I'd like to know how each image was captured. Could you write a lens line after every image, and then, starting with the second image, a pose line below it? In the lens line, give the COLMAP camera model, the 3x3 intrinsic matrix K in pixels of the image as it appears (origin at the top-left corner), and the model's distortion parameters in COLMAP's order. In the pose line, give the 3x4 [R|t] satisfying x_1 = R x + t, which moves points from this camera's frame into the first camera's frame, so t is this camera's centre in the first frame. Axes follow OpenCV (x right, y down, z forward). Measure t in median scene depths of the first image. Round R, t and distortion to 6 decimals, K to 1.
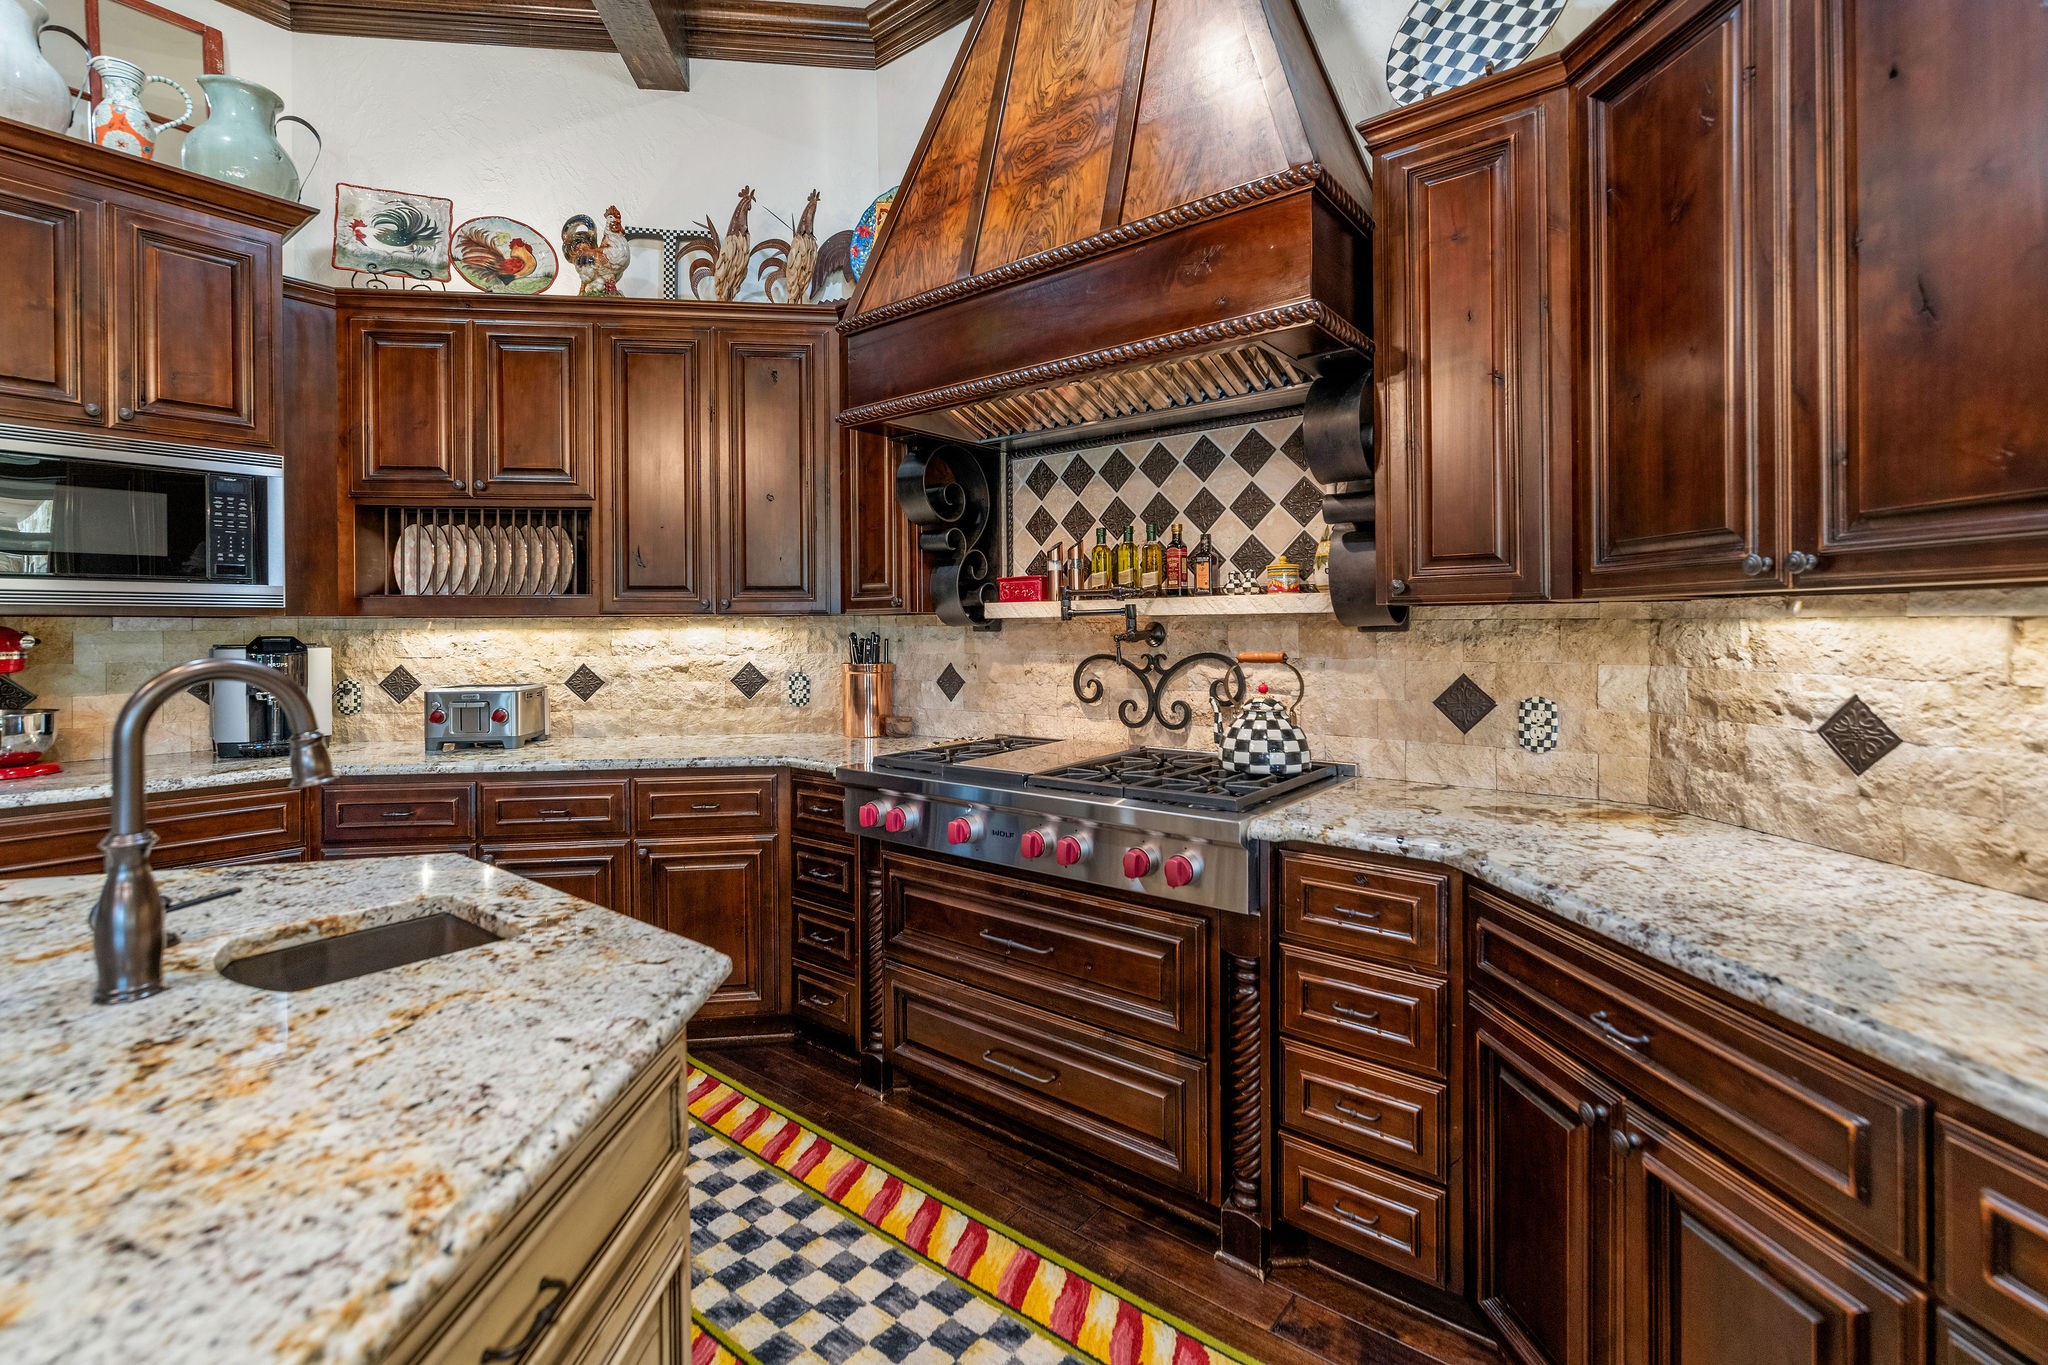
lens RADIAL K [[900.3, 0, 1038.6], [0, 900.3, 634.8], [0, 0, 1]] dist [-0.000397, -0.000073]
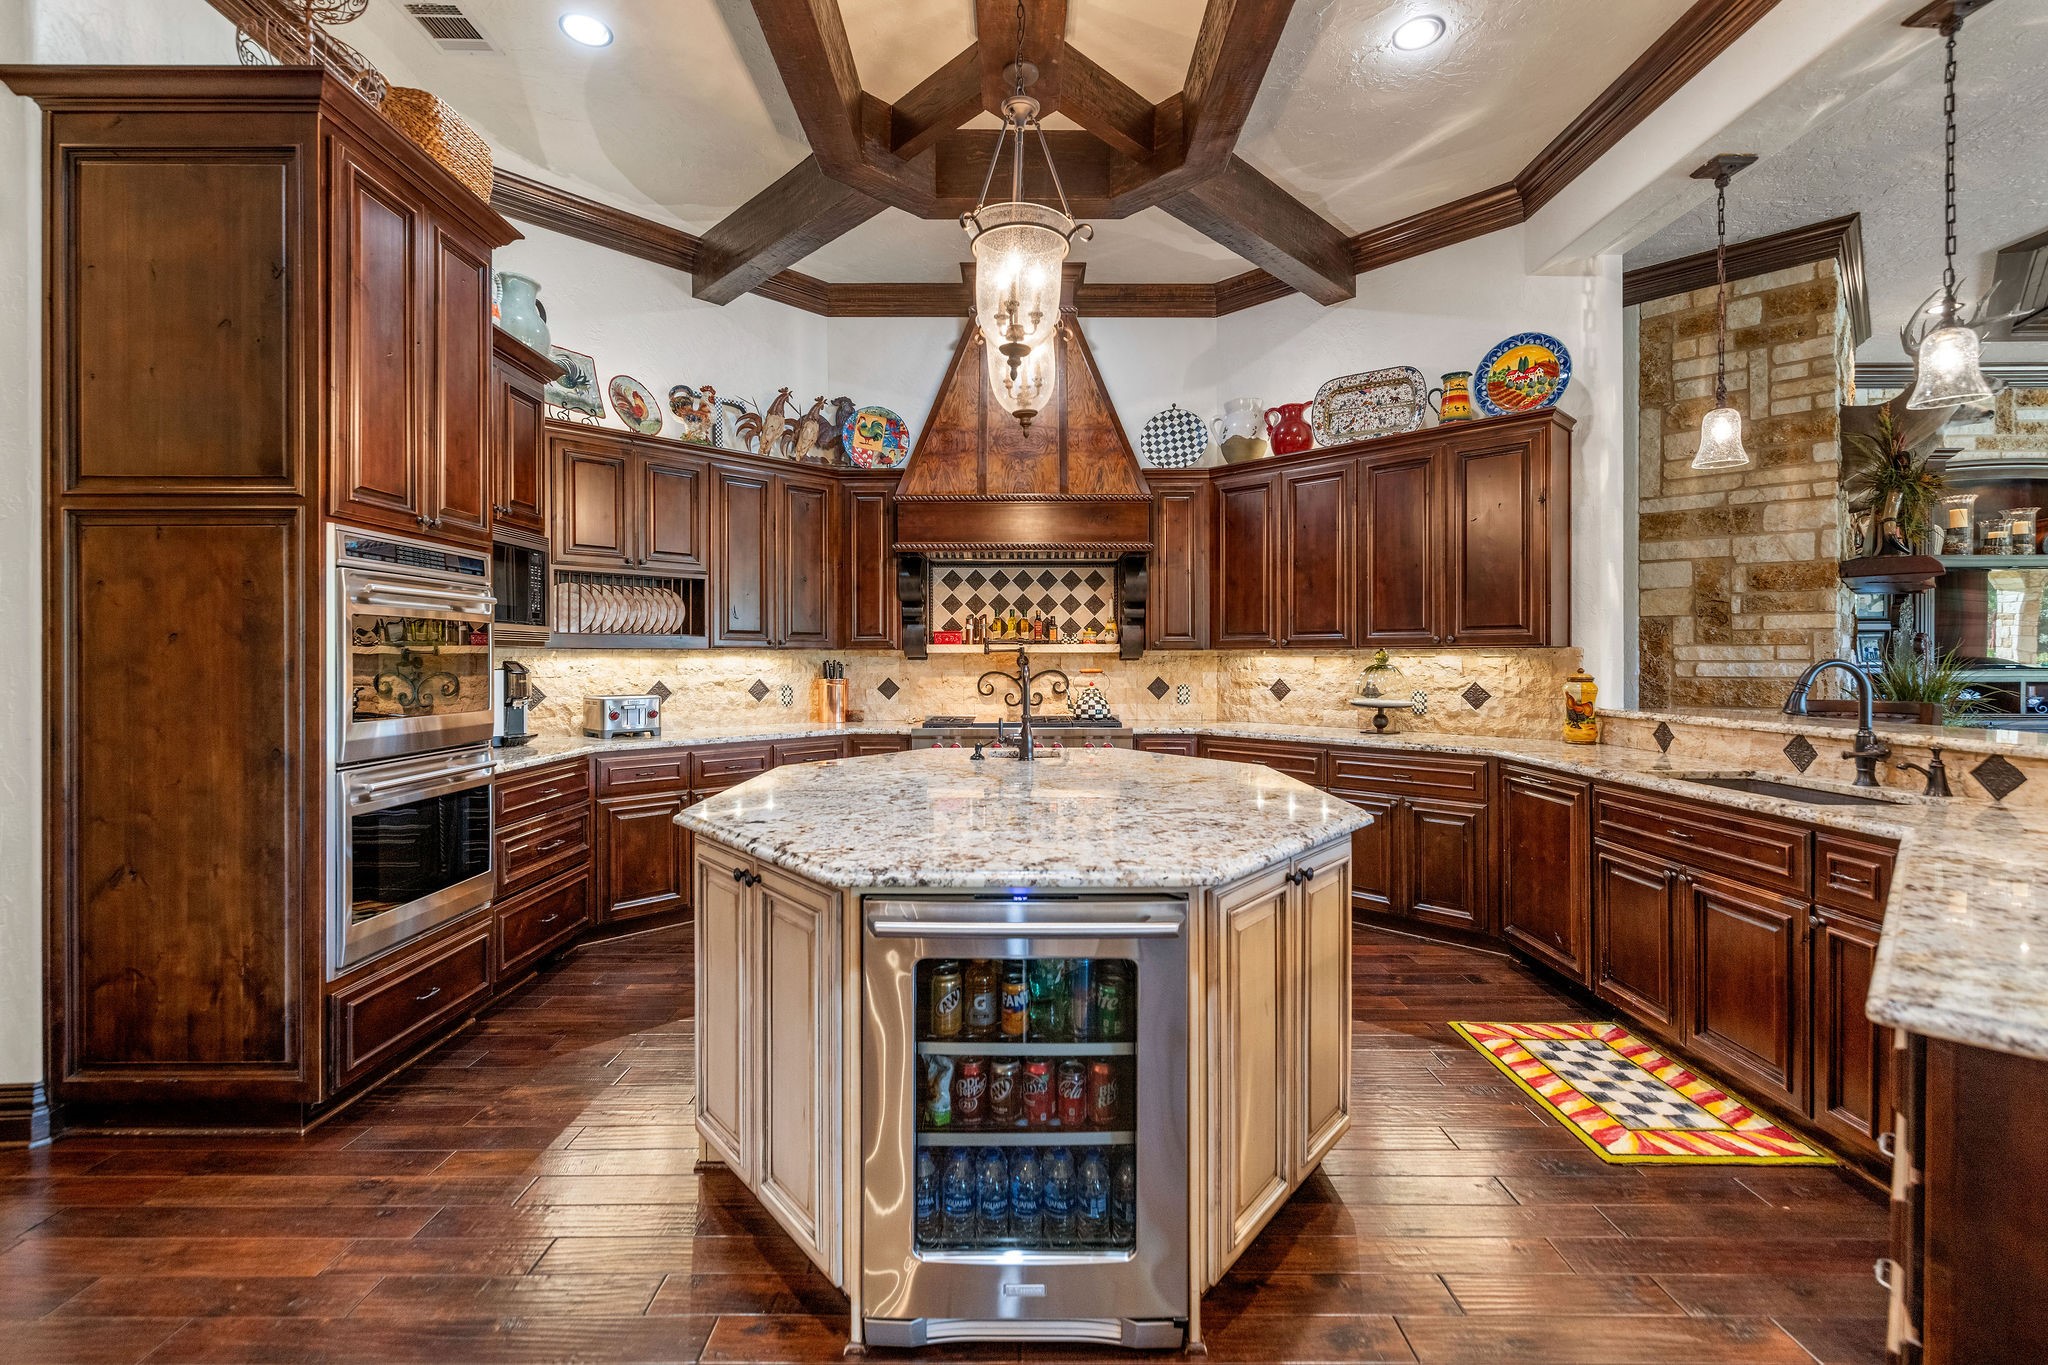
lens RADIAL K [[900.3, 0, 1022.4], [0, 900.3, 668.4], [0, 0, 1]] dist [-0.000397, -0.000073]
pose [[0.783209, -0.001957, 0.621755, -1.187336], [0.000908, 0.999998, 0.002005, 0.011768], [-0.621758, -0.001006, 0.783209, -0.650303]]
